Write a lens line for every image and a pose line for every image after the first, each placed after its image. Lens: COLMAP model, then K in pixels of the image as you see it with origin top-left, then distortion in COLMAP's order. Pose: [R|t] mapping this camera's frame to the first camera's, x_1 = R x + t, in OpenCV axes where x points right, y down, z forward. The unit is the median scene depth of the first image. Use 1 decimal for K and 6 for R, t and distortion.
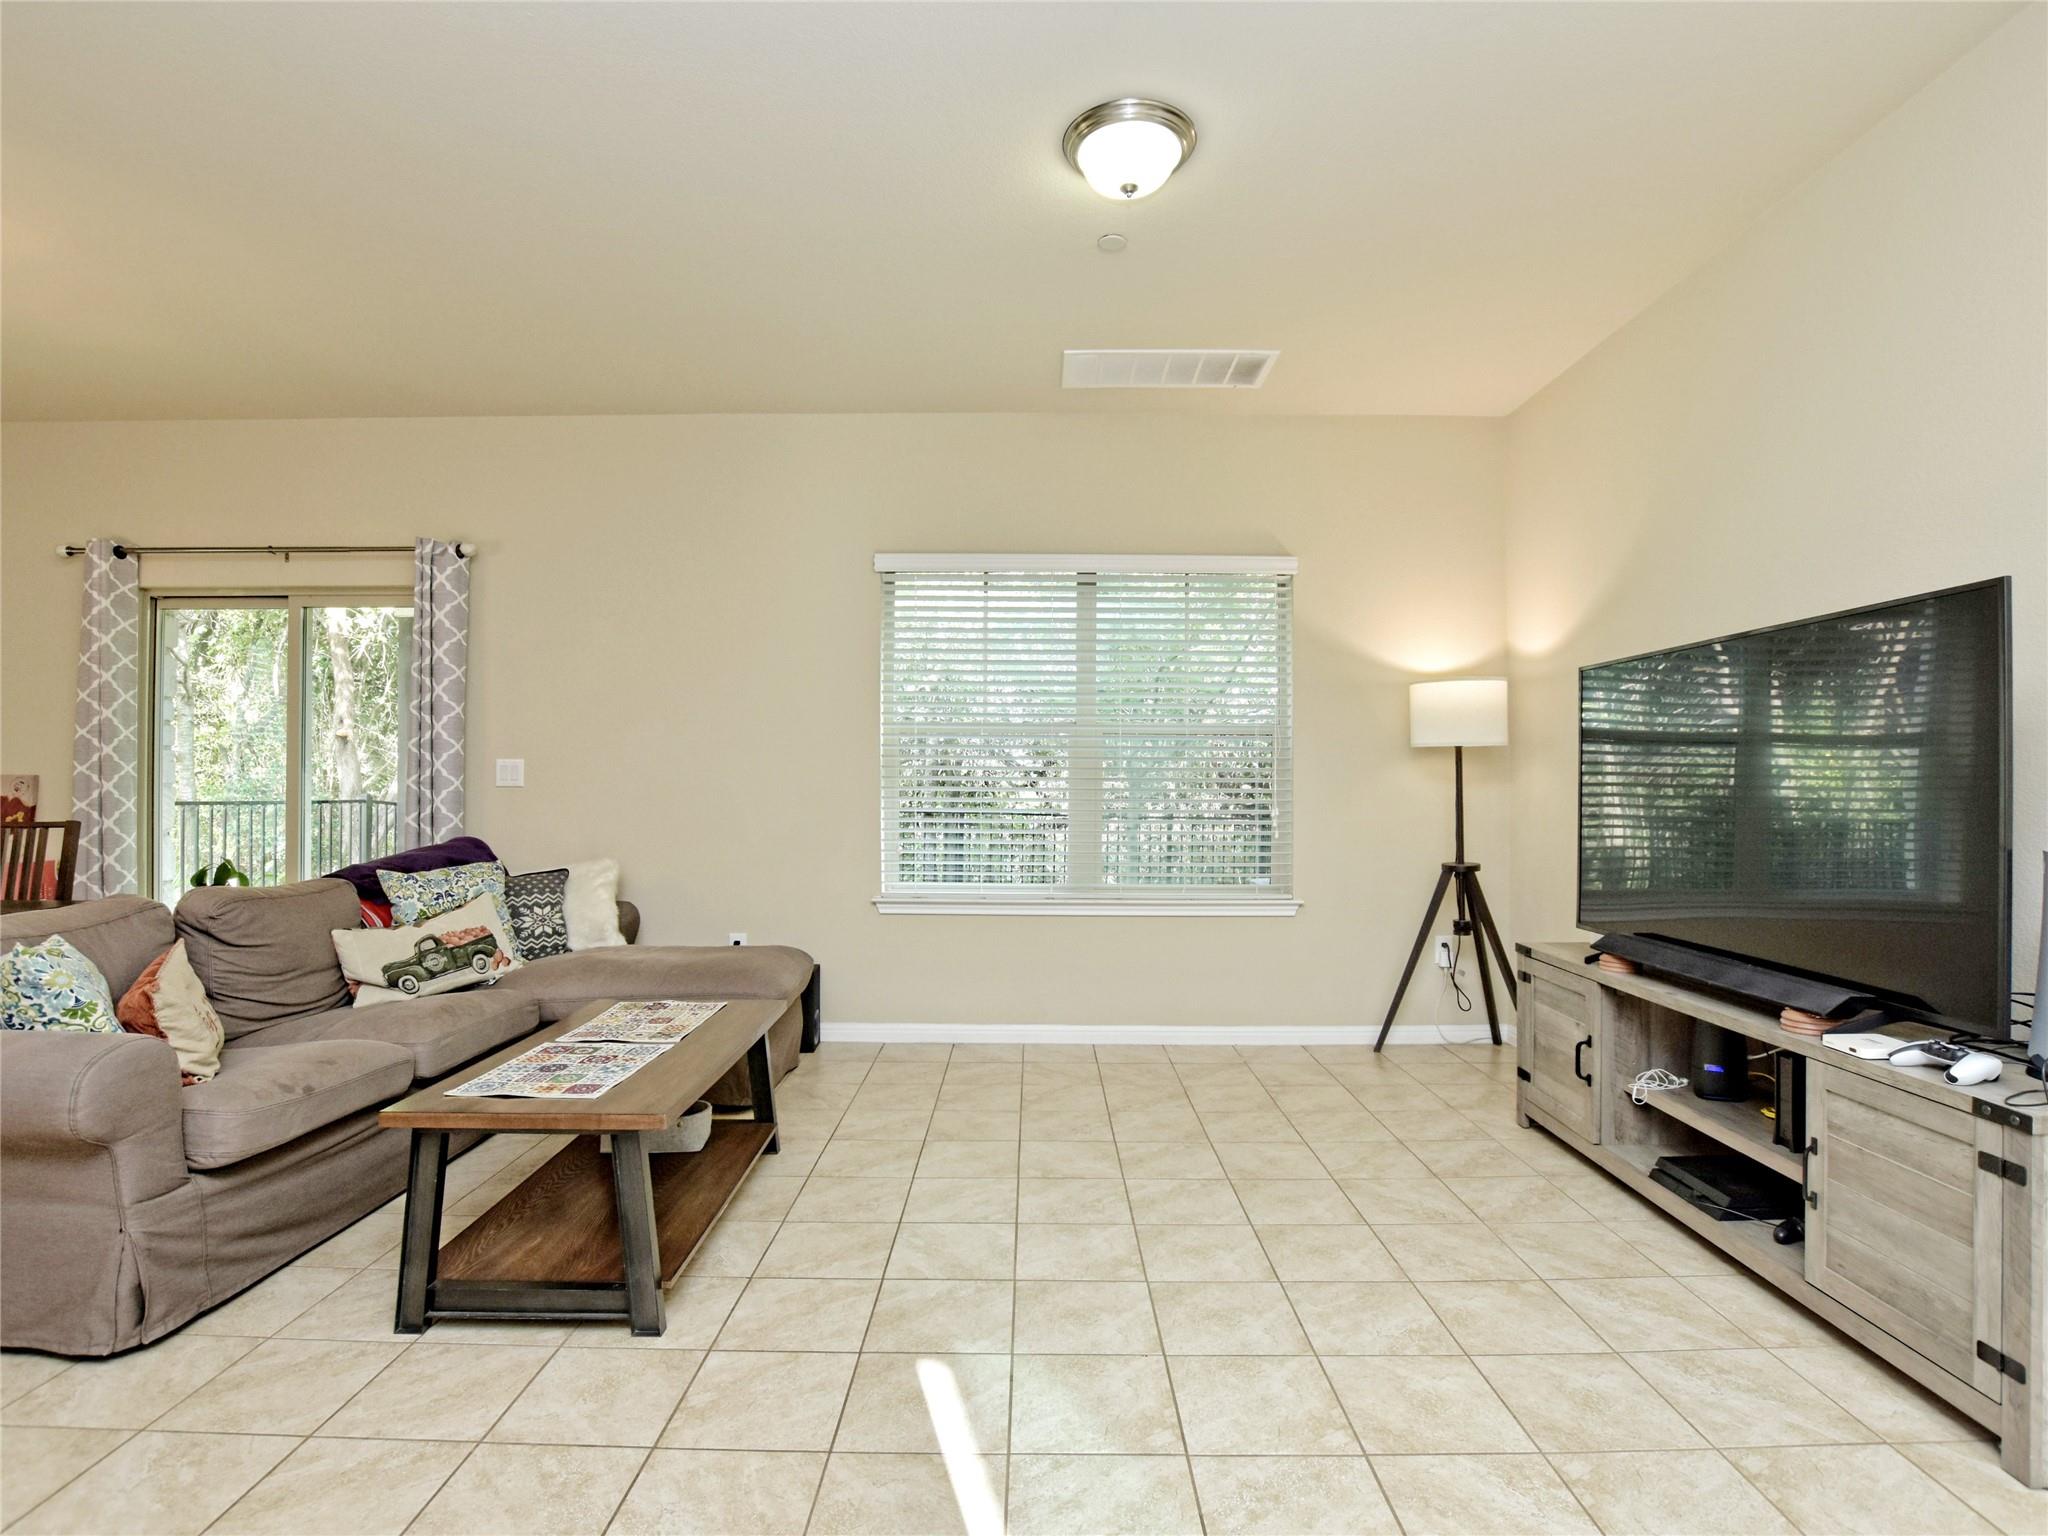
lens RADIAL K [[1011.5, 0, 1030.8], [0, 1011.5, 768.2], [0, 0, 1]] dist [-0.030374, 0.003059]
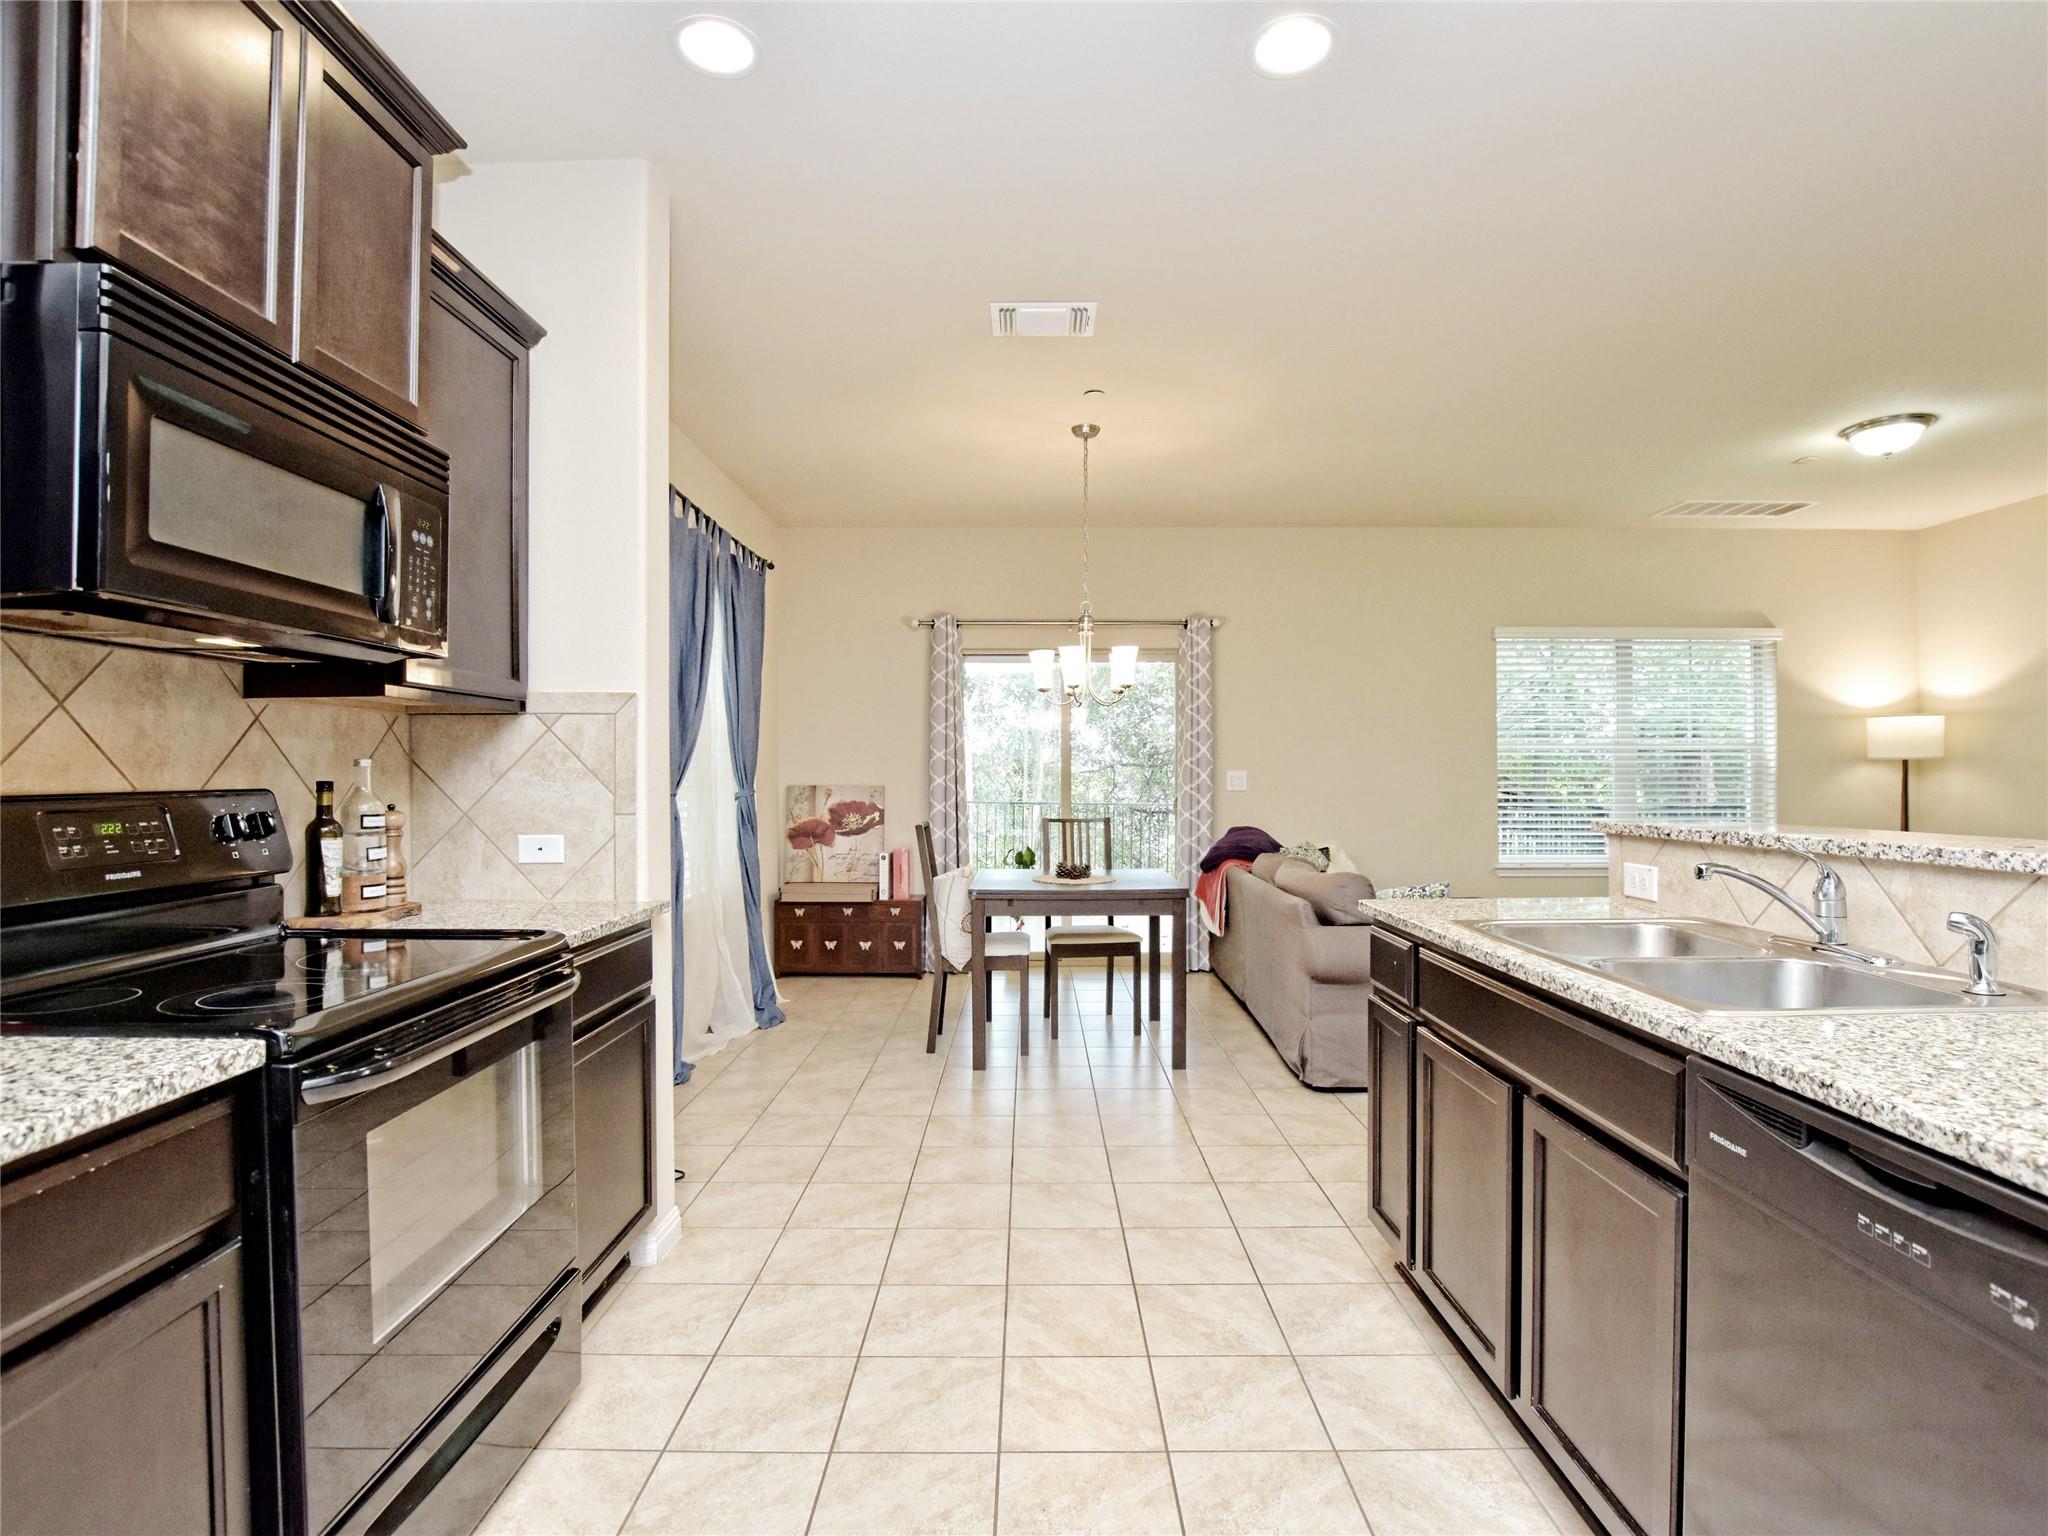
lens RADIAL K [[1011.5, 0, 1030.8], [0, 1011.5, 768.2], [0, 0, 1]] dist [-0.030374, 0.003059]
pose [[0.999972, -0.006781, 0.003252, -1.149449], [0.006764, 0.999964, 0.005191, -0.033374], [-0.003287, -0.005169, 0.999981, -0.588157]]
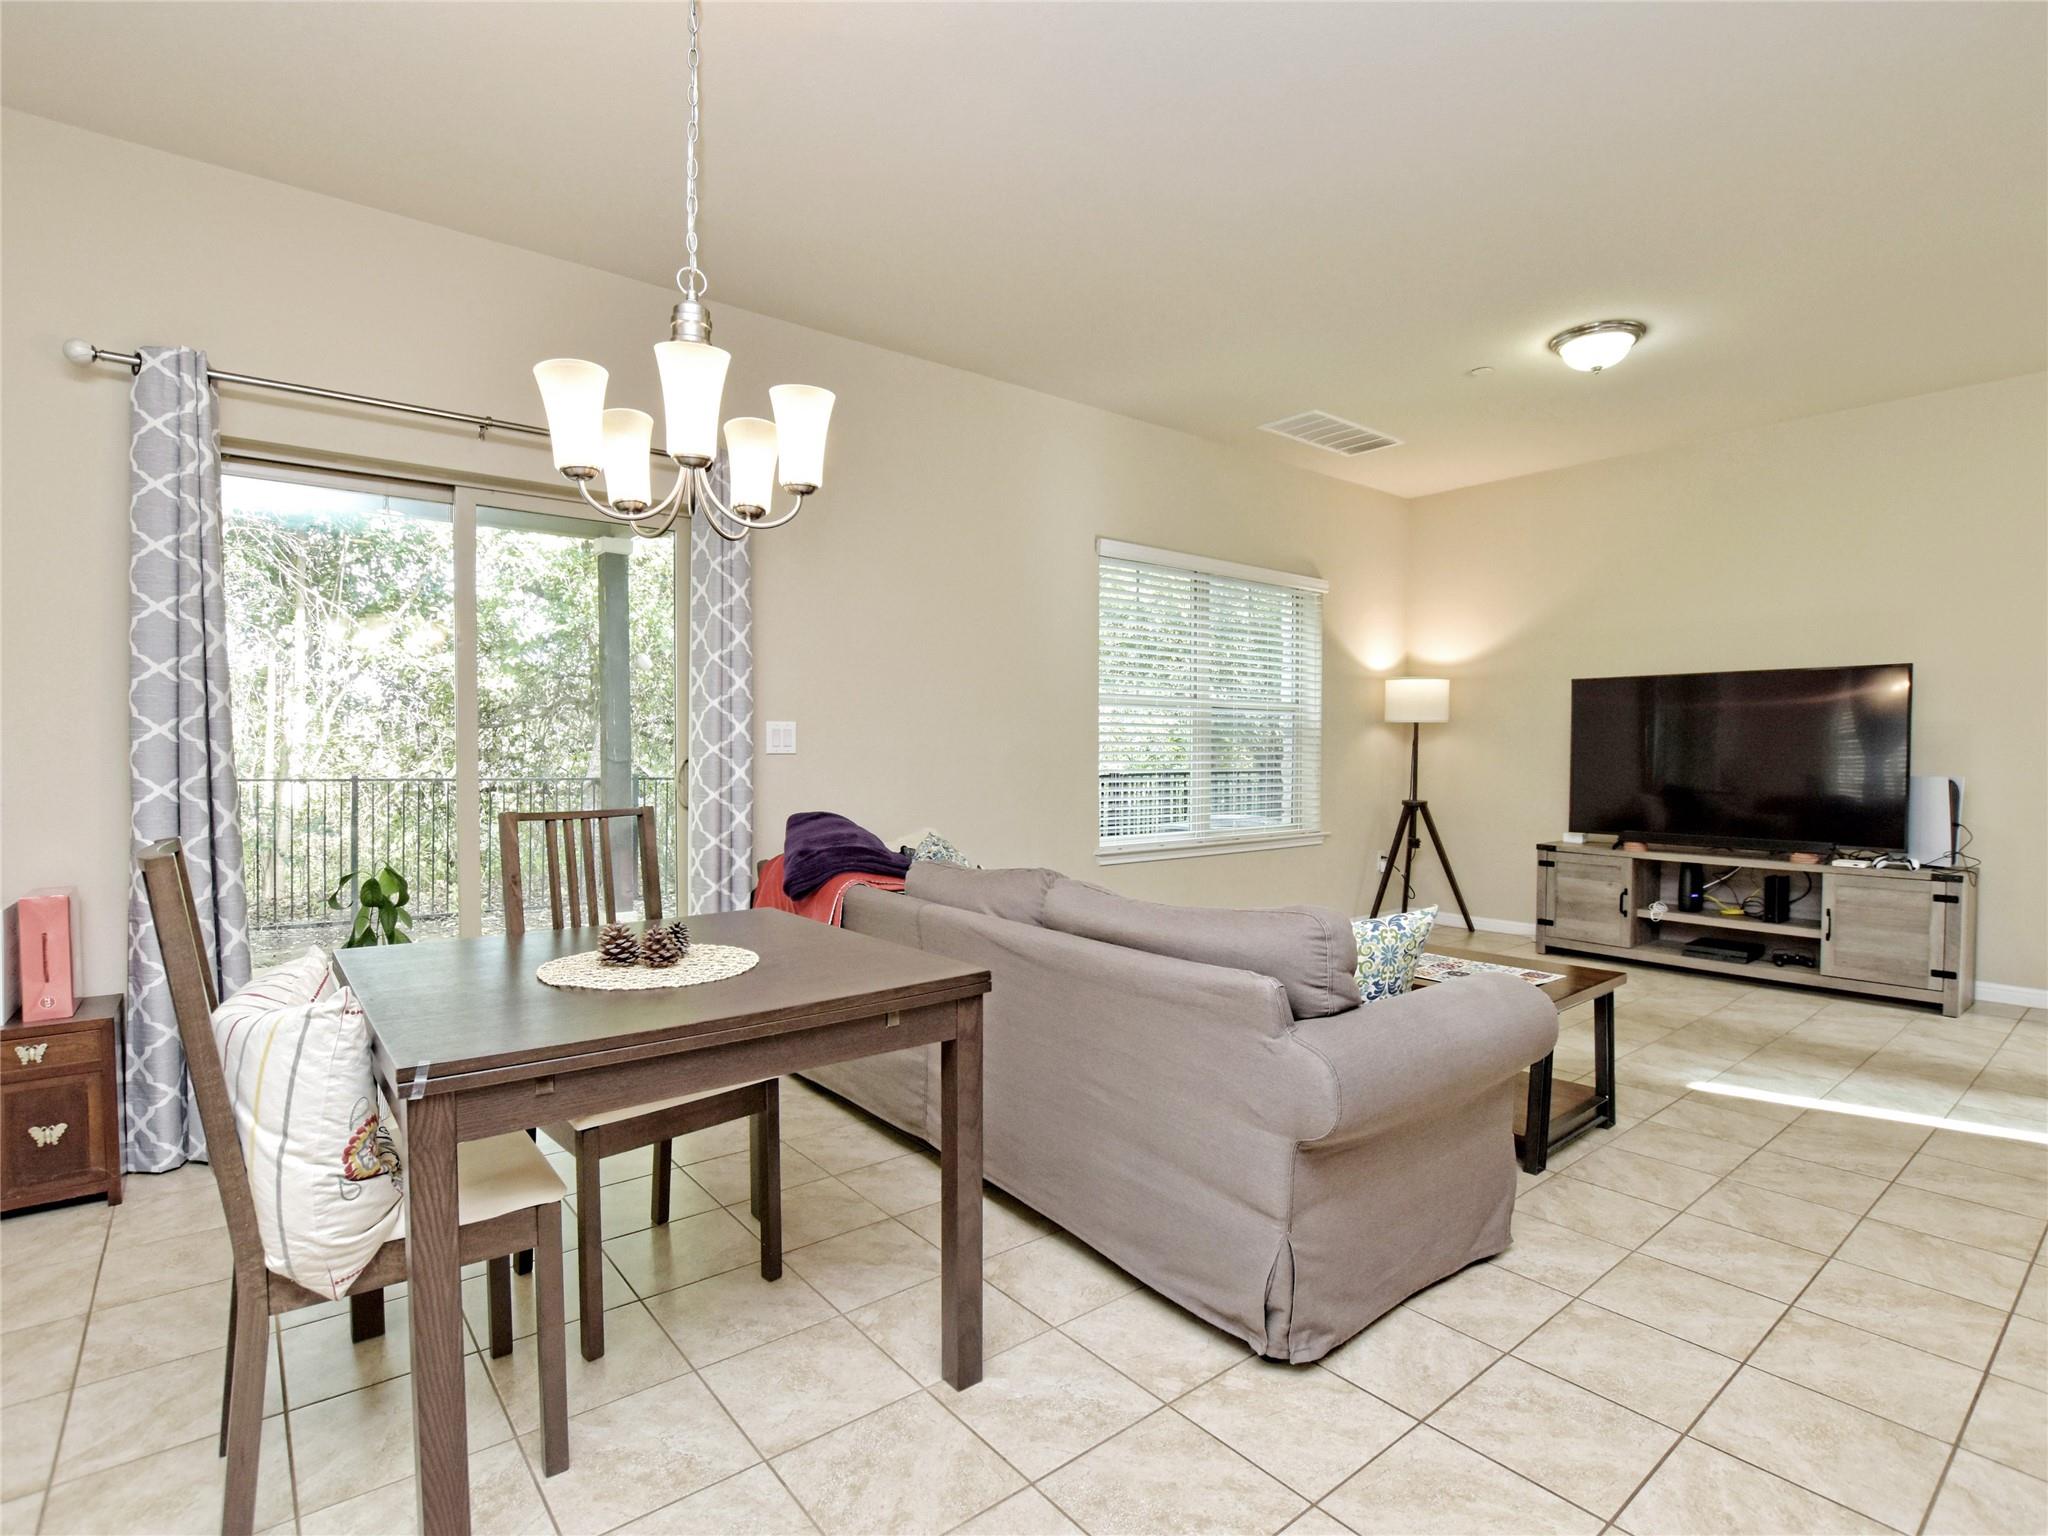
lens RADIAL K [[1011.5, 0, 1030.8], [0, 1011.5, 768.2], [0, 0, 1]] dist [-0.030374, 0.003059]
pose [[0.774898, -0.017049, 0.631856, -1.280214], [-0.007488, 0.999318, 0.036147, -0.003679], [-0.632042, -0.032742, 0.774242, 0.273101]]
